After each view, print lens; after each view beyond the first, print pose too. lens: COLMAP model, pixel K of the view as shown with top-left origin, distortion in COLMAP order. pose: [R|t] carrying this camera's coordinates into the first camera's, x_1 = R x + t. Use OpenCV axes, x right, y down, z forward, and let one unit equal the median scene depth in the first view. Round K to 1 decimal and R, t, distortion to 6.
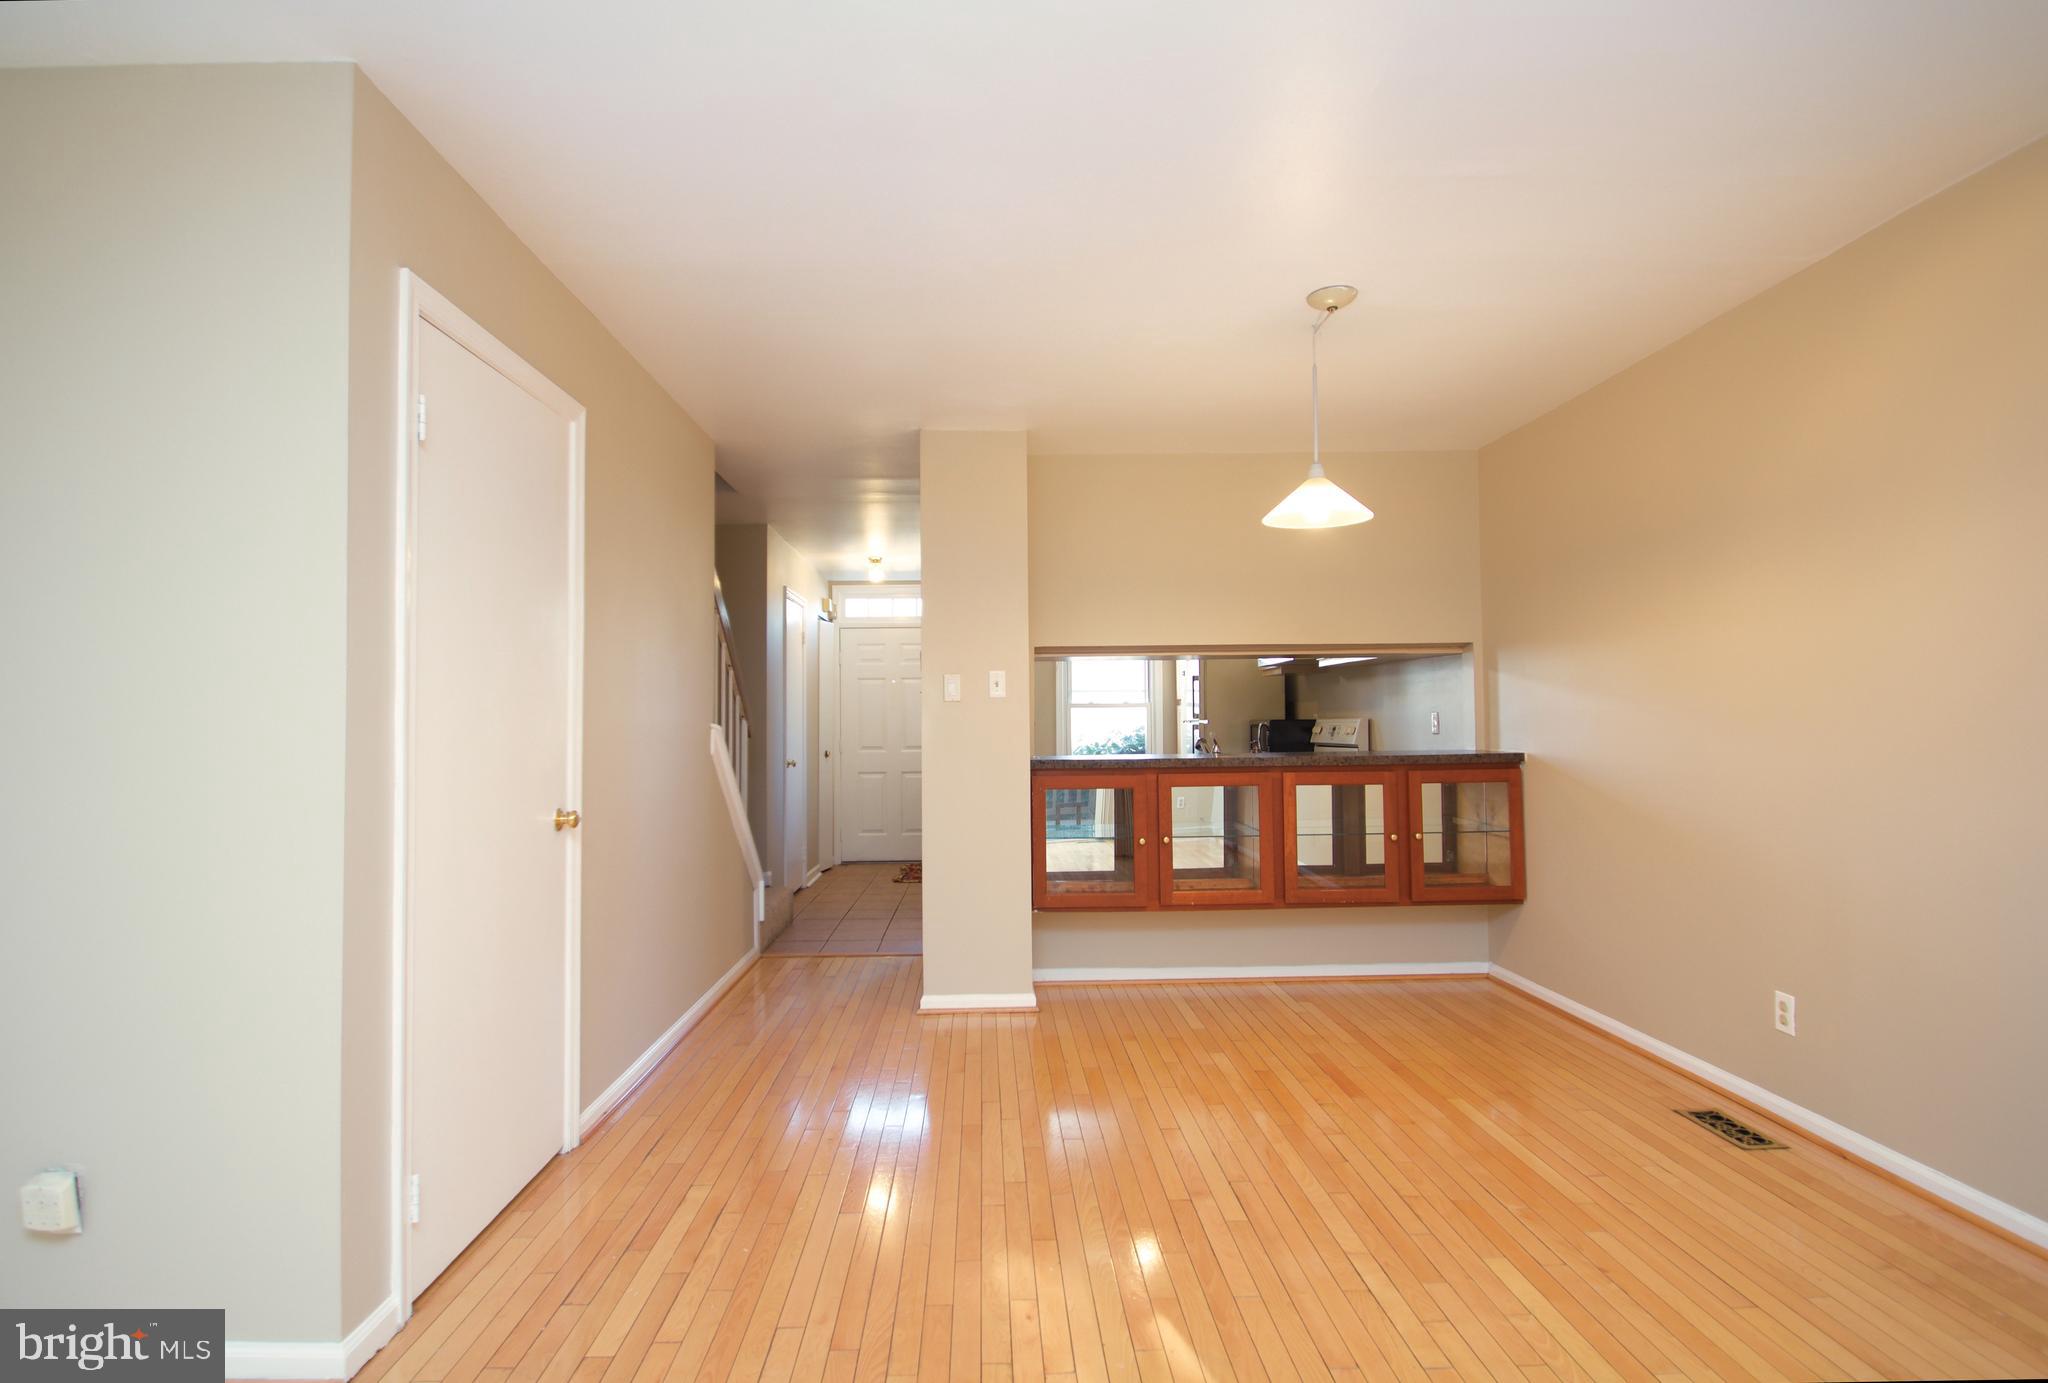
lens RADIAL K [[969.0, 0, 1024.6], [0, 969.0, 696.7], [0, 0, 1]] dist [-0.016660, -0.003333]
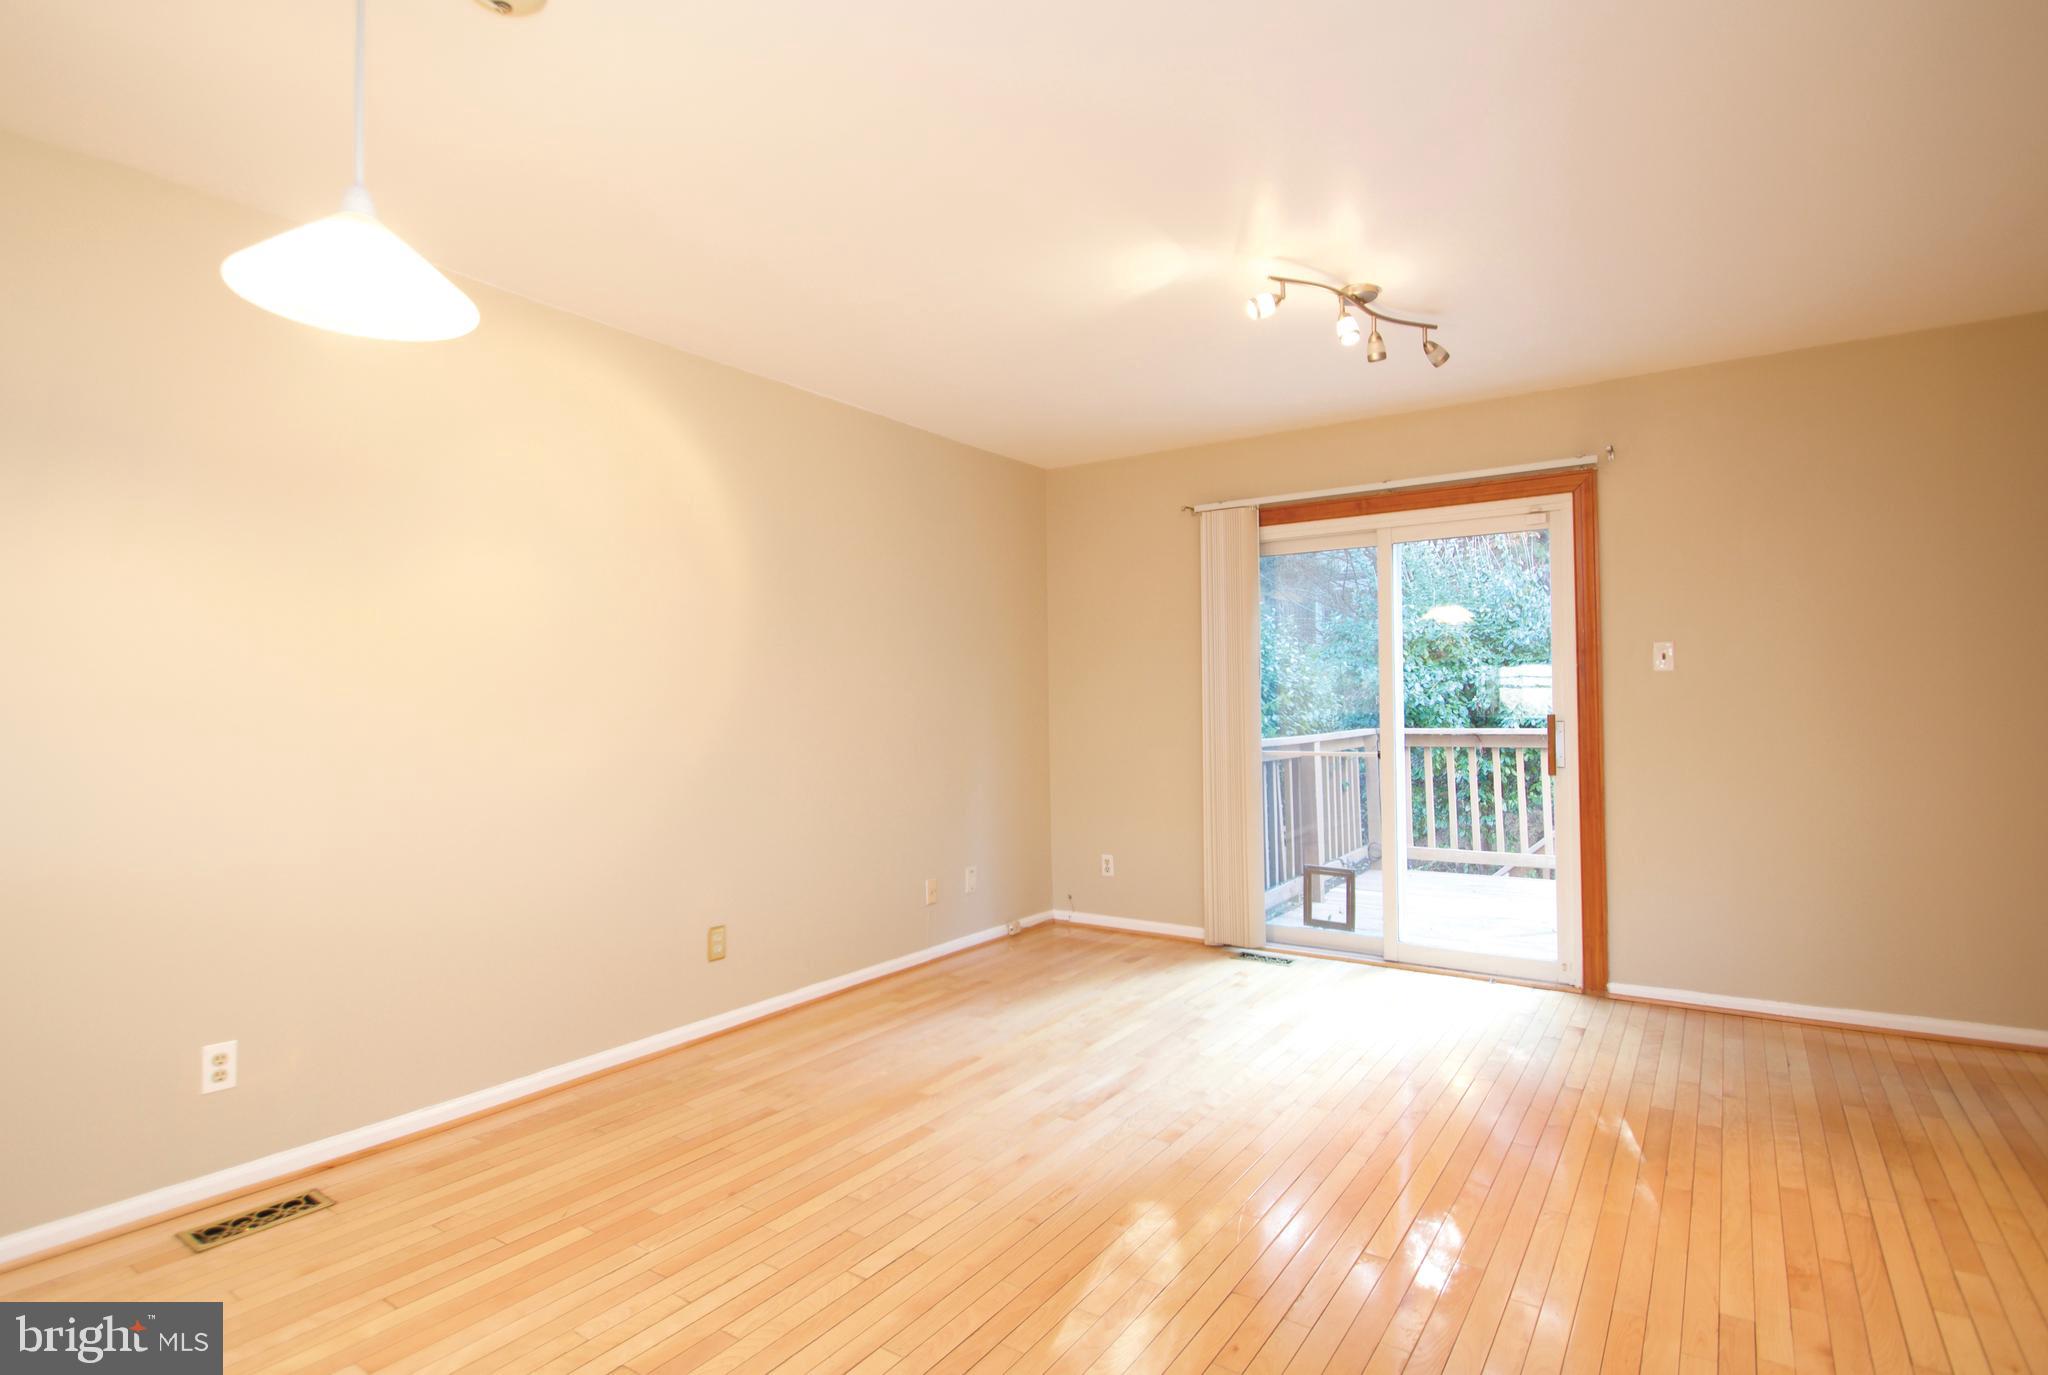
lens RADIAL K [[969.0, 0, 1016.7], [0, 969.0, 688.1], [0, 0, 1]] dist [-0.016660, -0.003333]
pose [[-0.798477, 0.039093, 0.600755, -0.305541], [0.003744, 0.998193, -0.059979, 0.064490], [-0.602013, -0.045643, -0.797180, 1.452274]]
